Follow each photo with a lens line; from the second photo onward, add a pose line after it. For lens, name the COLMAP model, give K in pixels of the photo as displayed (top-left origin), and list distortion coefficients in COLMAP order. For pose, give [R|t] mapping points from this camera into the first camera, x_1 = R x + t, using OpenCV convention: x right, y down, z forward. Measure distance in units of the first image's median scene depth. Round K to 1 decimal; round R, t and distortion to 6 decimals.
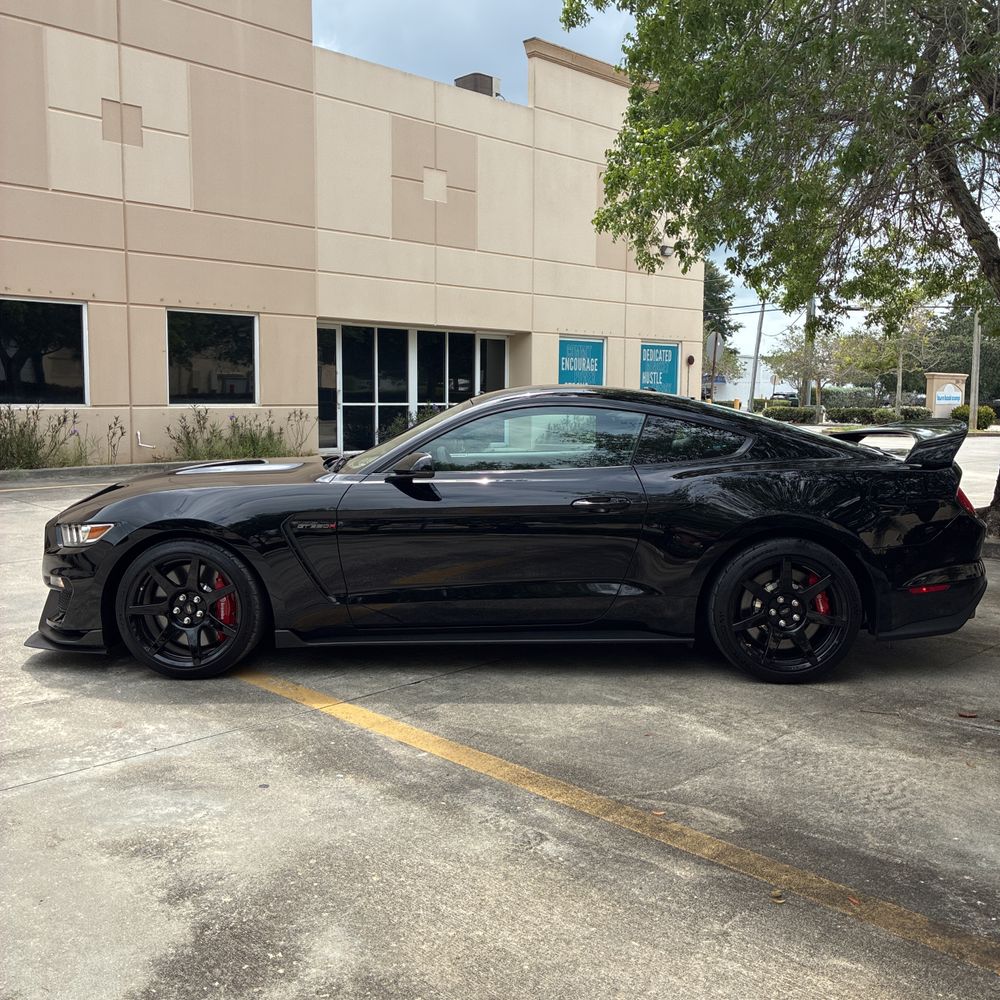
lens RADIAL K [[1031.1, 0, 498.0], [0, 1031.1, 499.7], [0, 0, 1]] dist [0.000818, 0.000000]
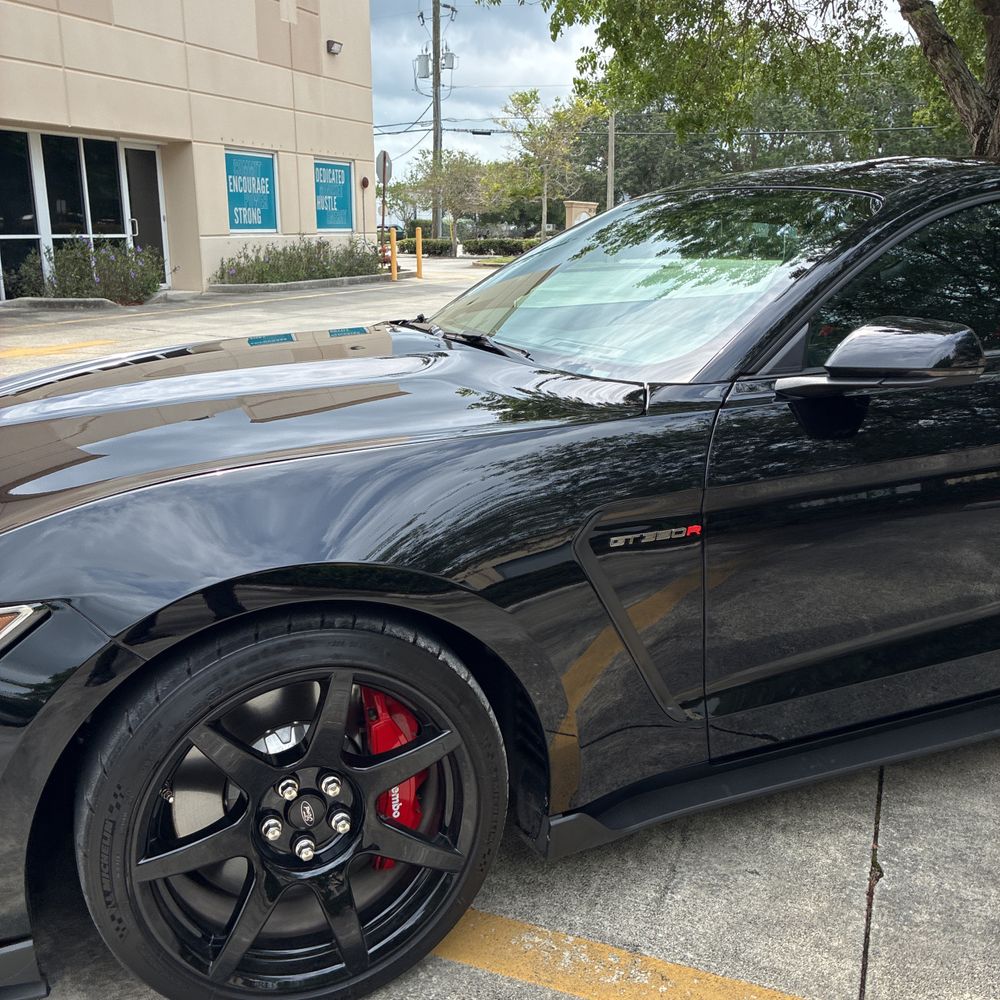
lens RADIAL K [[1031.1, 0, 502.6], [0, 1031.1, 500.2], [0, 0, 1]] dist [0.000818, 0.000000]
pose [[0.917711, -0.106930, 0.382586, -0.078899], [0.046214, 0.985289, 0.164528, -0.010652], [-0.394551, -0.133308, 0.909153, 0.149576]]
